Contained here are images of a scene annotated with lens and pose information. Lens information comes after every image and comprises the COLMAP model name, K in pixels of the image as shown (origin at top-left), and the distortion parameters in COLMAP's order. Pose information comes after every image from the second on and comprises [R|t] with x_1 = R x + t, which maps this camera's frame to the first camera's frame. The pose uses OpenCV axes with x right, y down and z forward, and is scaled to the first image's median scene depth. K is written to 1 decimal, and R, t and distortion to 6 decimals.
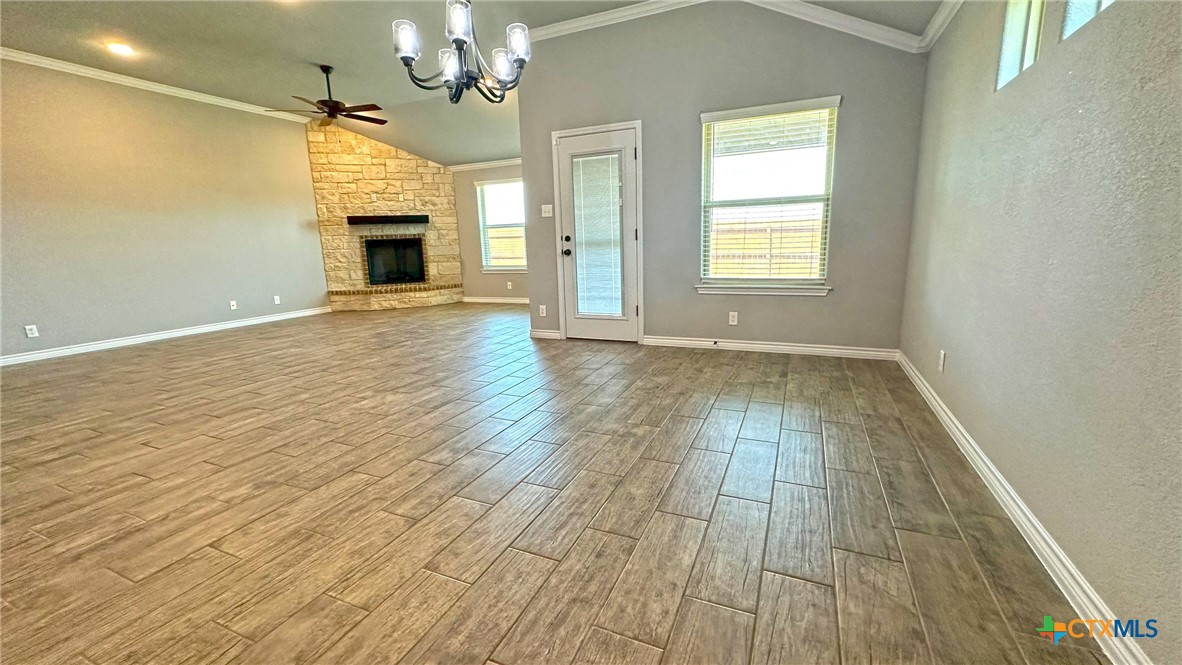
lens RADIAL K [[472.1, 0, 587.4], [0, 472.1, 330.6], [0, 0, 1]] dist [-0.000687, 0.000761]
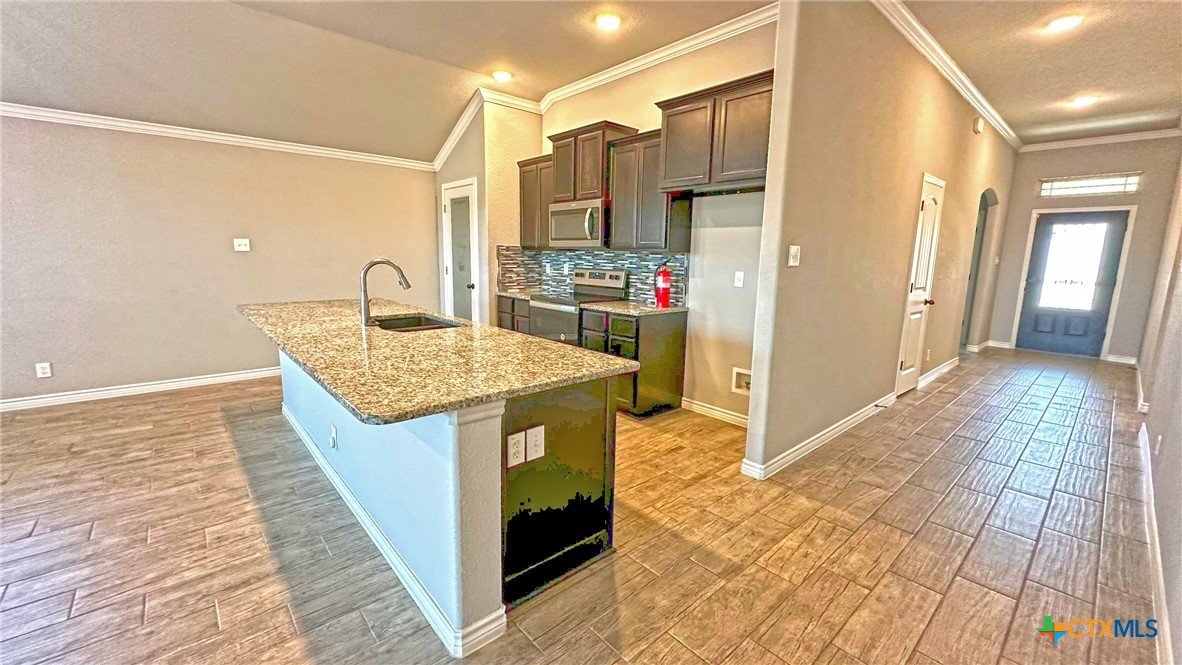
lens RADIAL K [[472.1, 0, 594.3], [0, 472.1, 332.6], [0, 0, 1]] dist [-0.000687, 0.000761]
pose [[-0.915266, -0.046459, 0.400162, -1.421686], [0.088841, 0.945594, 0.312984, -0.178319], [-0.392932, 0.322014, -0.861343, 0.698104]]
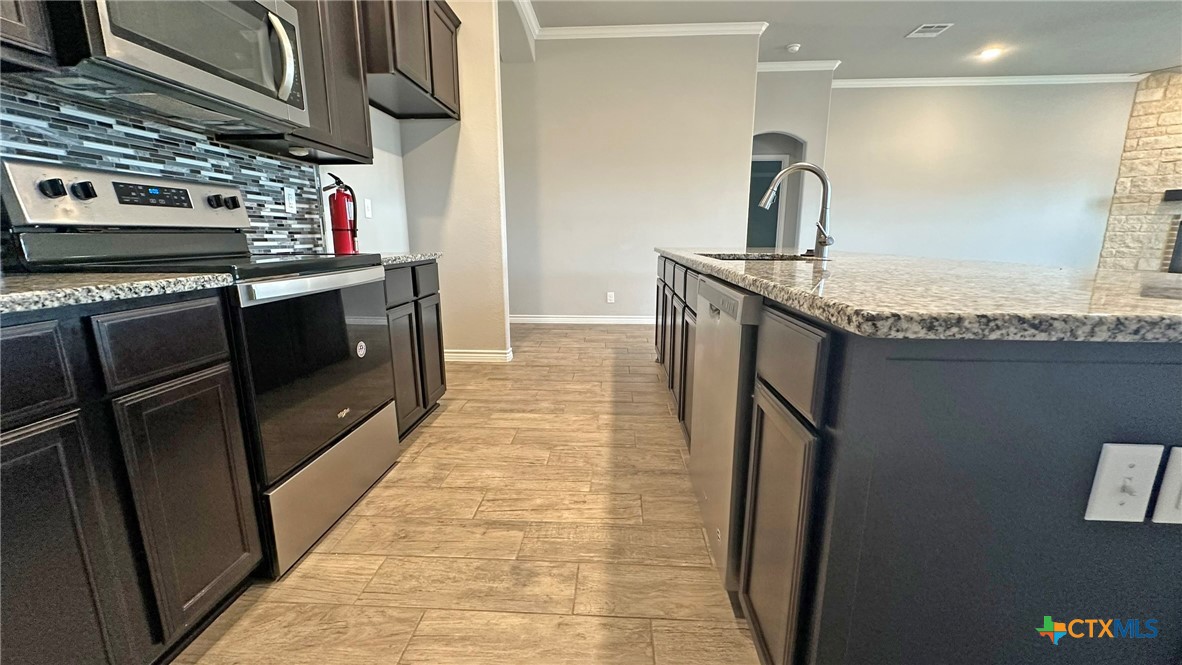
lens RADIAL K [[472.1, 0, 589.8], [0, 472.1, 327.9], [0, 0, 1]] dist [-0.000687, 0.000761]
pose [[0.359033, 0.216941, -0.907762, -0.194096], [-0.186738, 0.969642, 0.157871, 0.091245], [0.914453, 0.112833, 0.388645, -0.413696]]
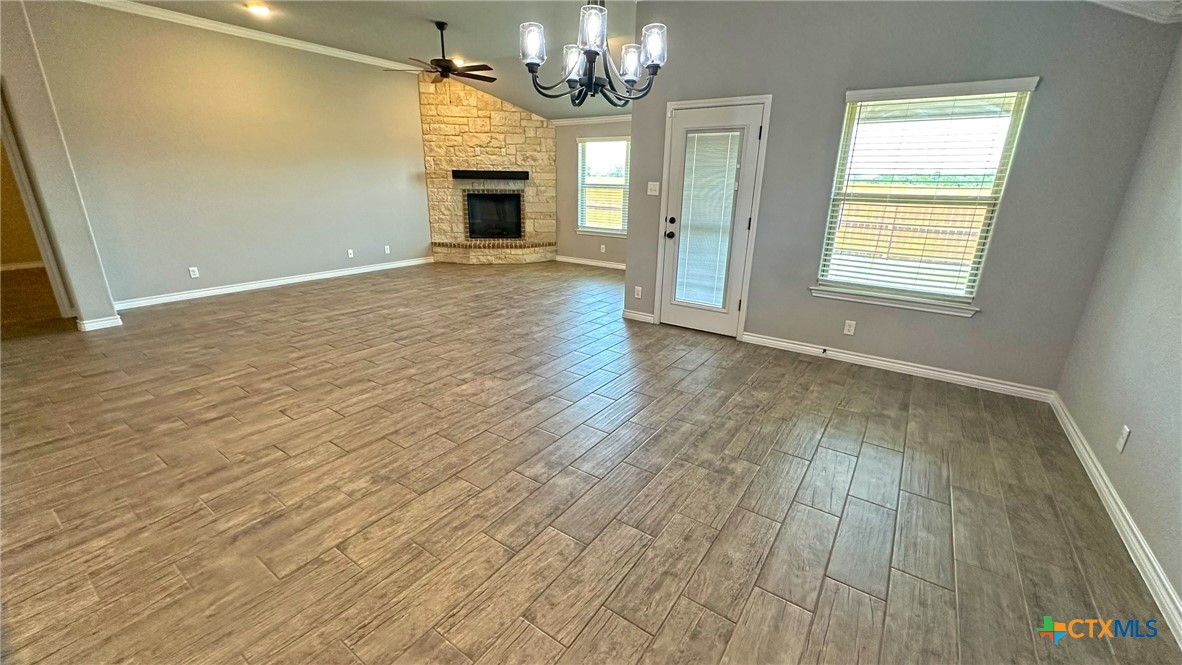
lens RADIAL K [[472.1, 0, 587.9], [0, 472.1, 330.4], [0, 0, 1]] dist [-0.000687, 0.000761]
pose [[0.981328, 0.102681, -0.162639, -0.047739], [-0.082388, 0.988480, 0.126960, -0.126678], [0.173802, -0.111190, 0.978483, 0.037232]]
